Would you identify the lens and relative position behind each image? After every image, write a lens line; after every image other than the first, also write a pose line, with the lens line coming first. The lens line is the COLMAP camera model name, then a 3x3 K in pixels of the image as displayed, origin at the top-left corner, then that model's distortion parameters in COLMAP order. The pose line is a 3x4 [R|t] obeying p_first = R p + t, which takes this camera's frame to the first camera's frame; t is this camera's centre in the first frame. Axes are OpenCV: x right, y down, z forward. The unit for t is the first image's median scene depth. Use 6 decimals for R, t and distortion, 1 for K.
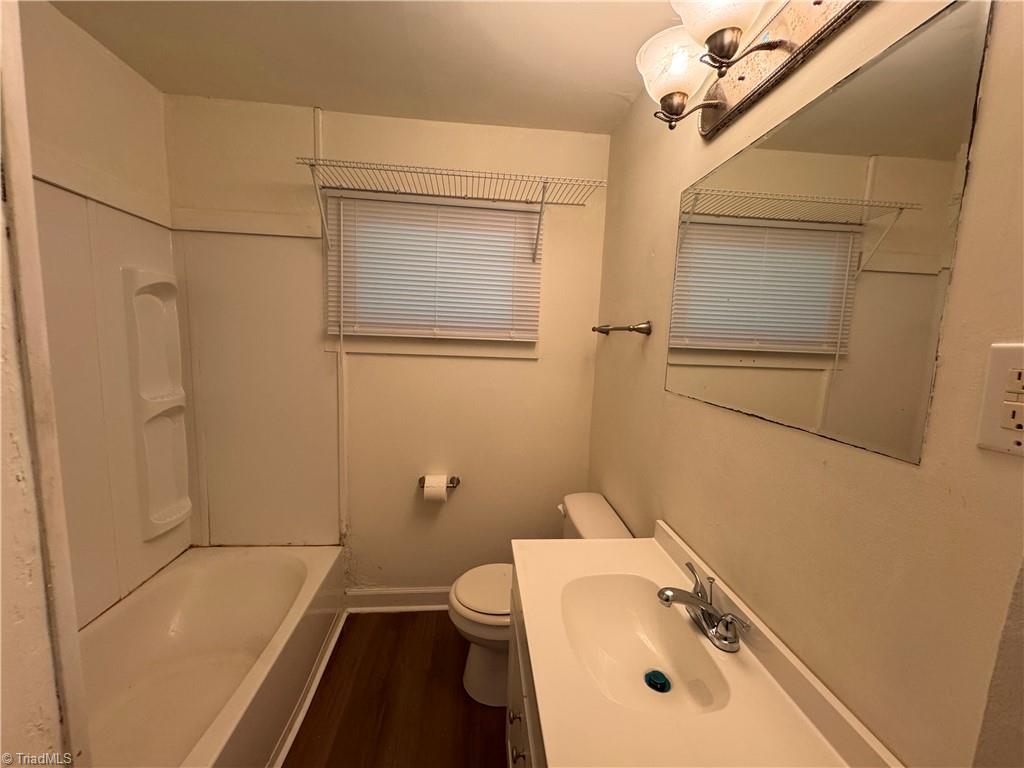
lens RADIAL K [[407.7, 0, 510.6], [0, 407.7, 383.5], [0, 0, 1]] dist [-0.003319, 0.000407]
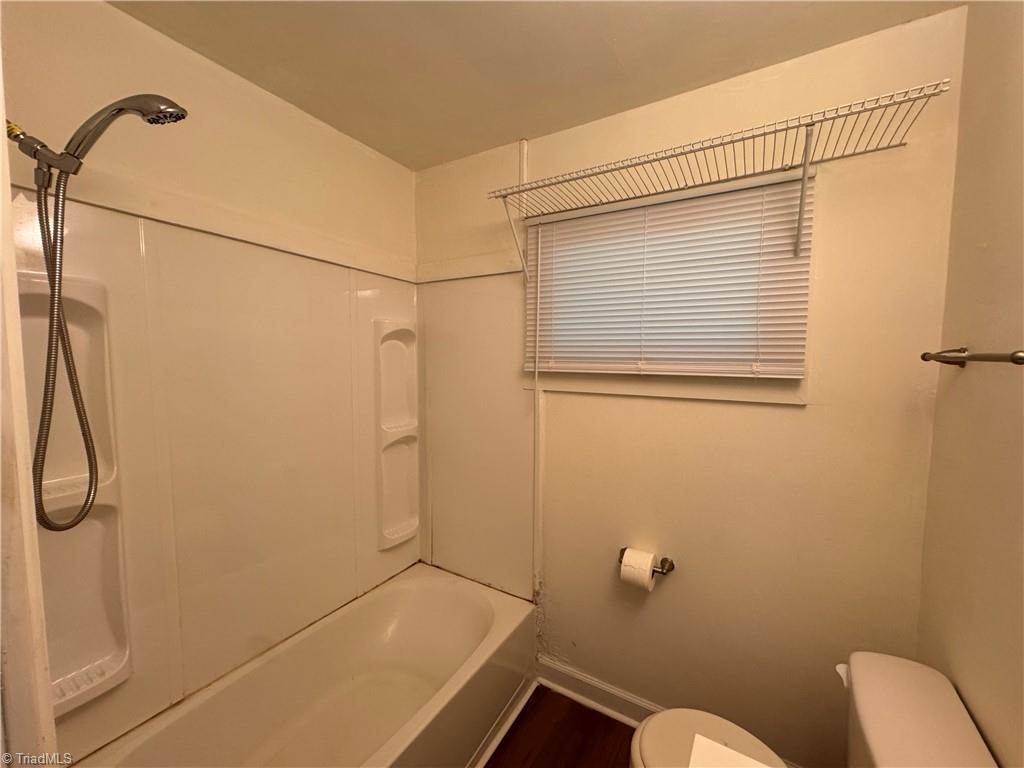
lens RADIAL K [[407.7, 0, 510.6], [0, 407.7, 383.5], [0, 0, 1]] dist [-0.003319, 0.000407]
pose [[0.797401, 0.008476, -0.603390, 0.088995], [-0.047952, 0.997629, -0.049356, -0.044013], [0.601542, 0.068291, 0.795917, 0.233791]]
